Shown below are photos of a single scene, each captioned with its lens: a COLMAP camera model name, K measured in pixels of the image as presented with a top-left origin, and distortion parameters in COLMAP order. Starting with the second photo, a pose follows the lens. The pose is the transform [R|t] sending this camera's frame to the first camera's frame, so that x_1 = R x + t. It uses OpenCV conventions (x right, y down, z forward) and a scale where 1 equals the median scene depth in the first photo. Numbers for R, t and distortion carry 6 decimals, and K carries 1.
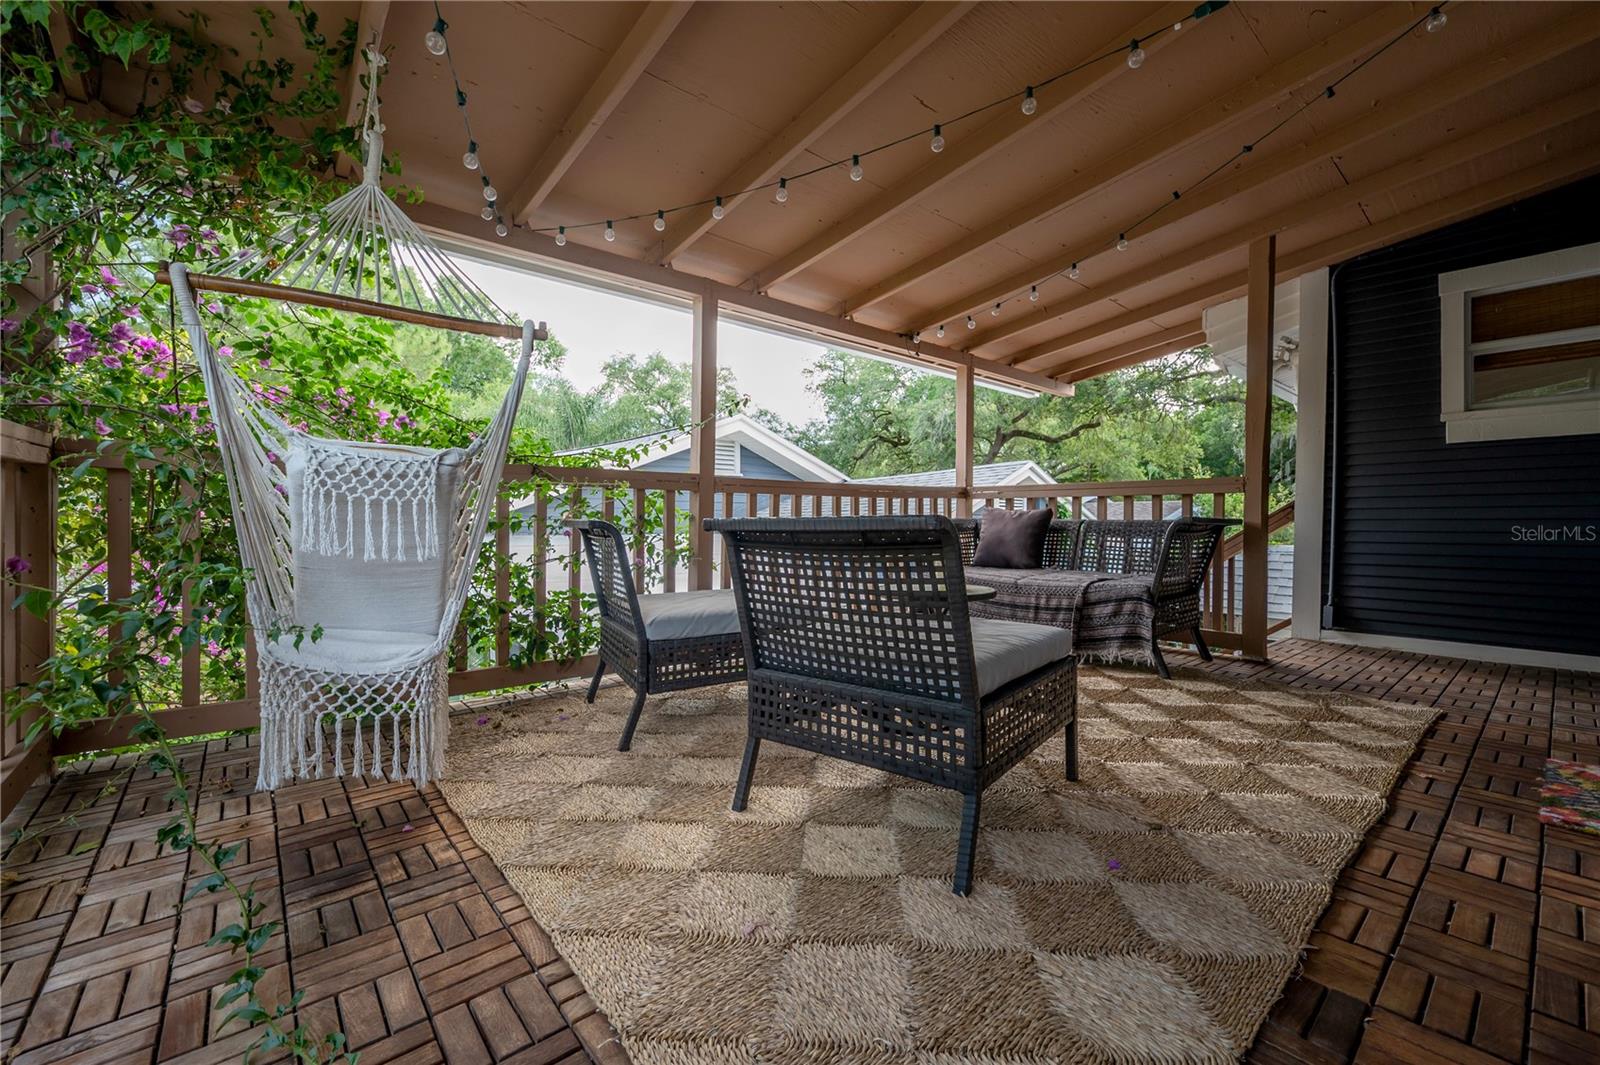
lens RADIAL K [[646.4, 0, 798.3], [0, 646.4, 533.1], [0, 0, 1]] dist [0.001663, 0.000587]
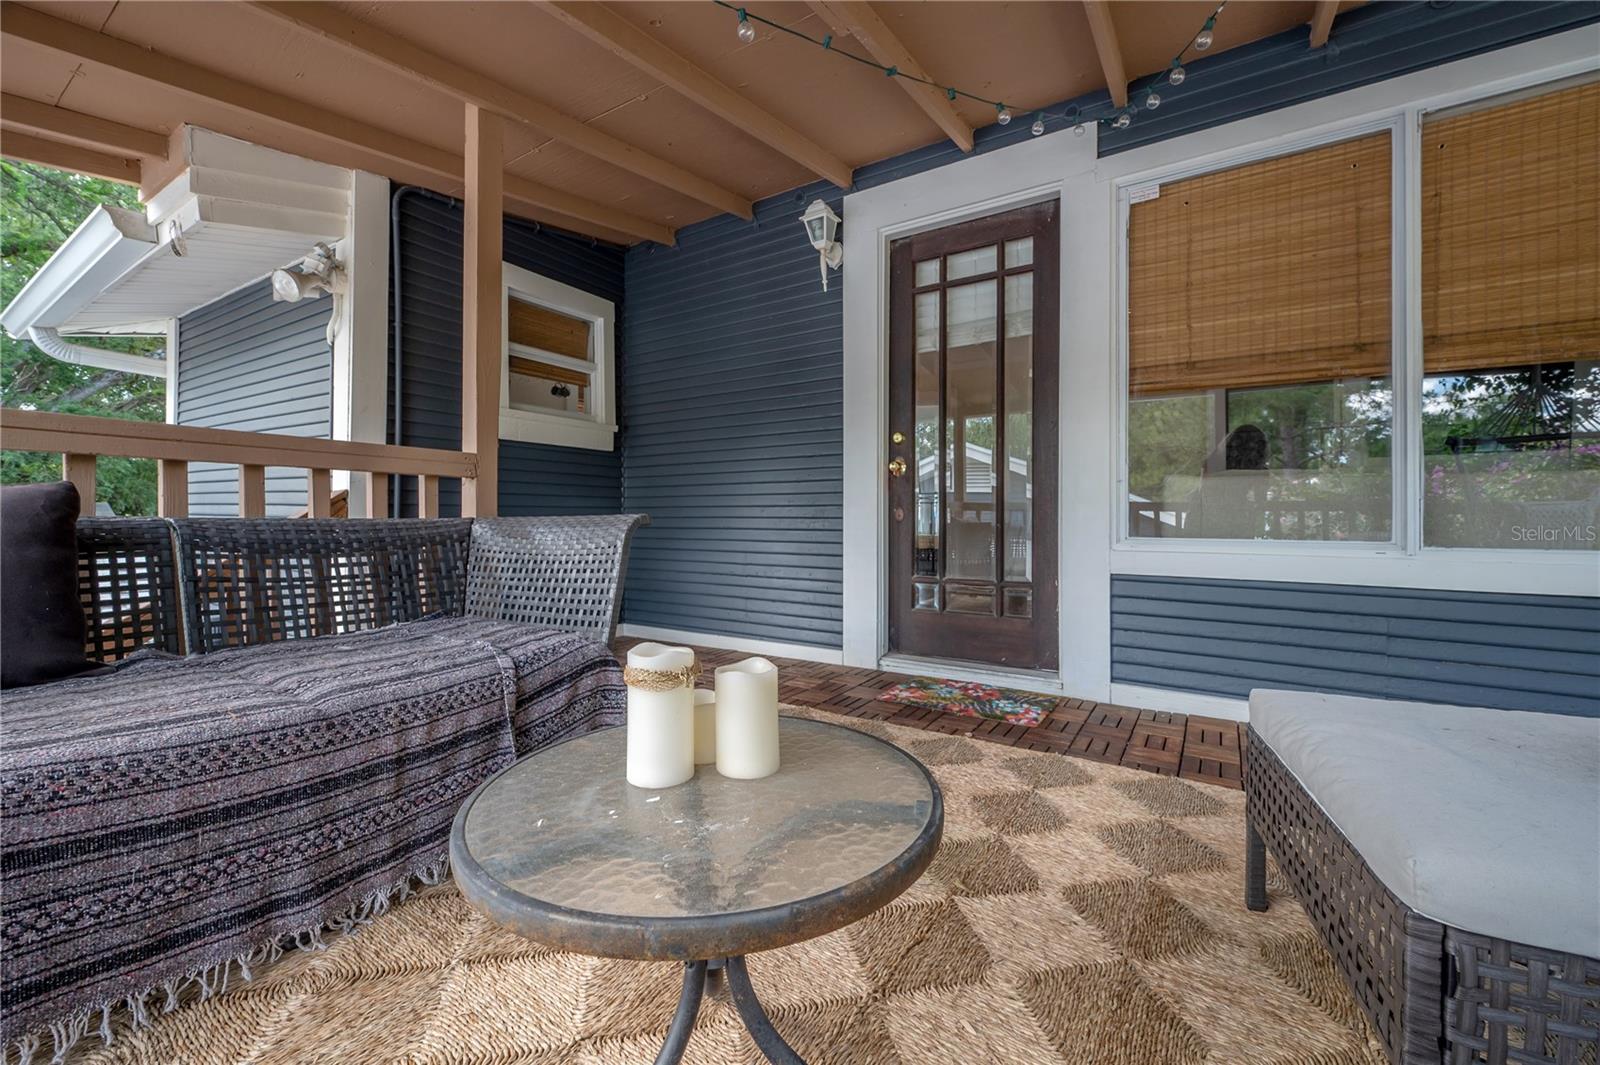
lens RADIAL K [[646.4, 0, 800.5], [0, 646.4, 520.3], [0, 0, 1]] dist [0.001663, 0.000587]
pose [[-0.300936, -0.006007, 0.953625, -0.051207], [0.006623, 0.999943, 0.008389, -0.023034], [-0.953621, 0.008841, -0.300879, 0.910680]]
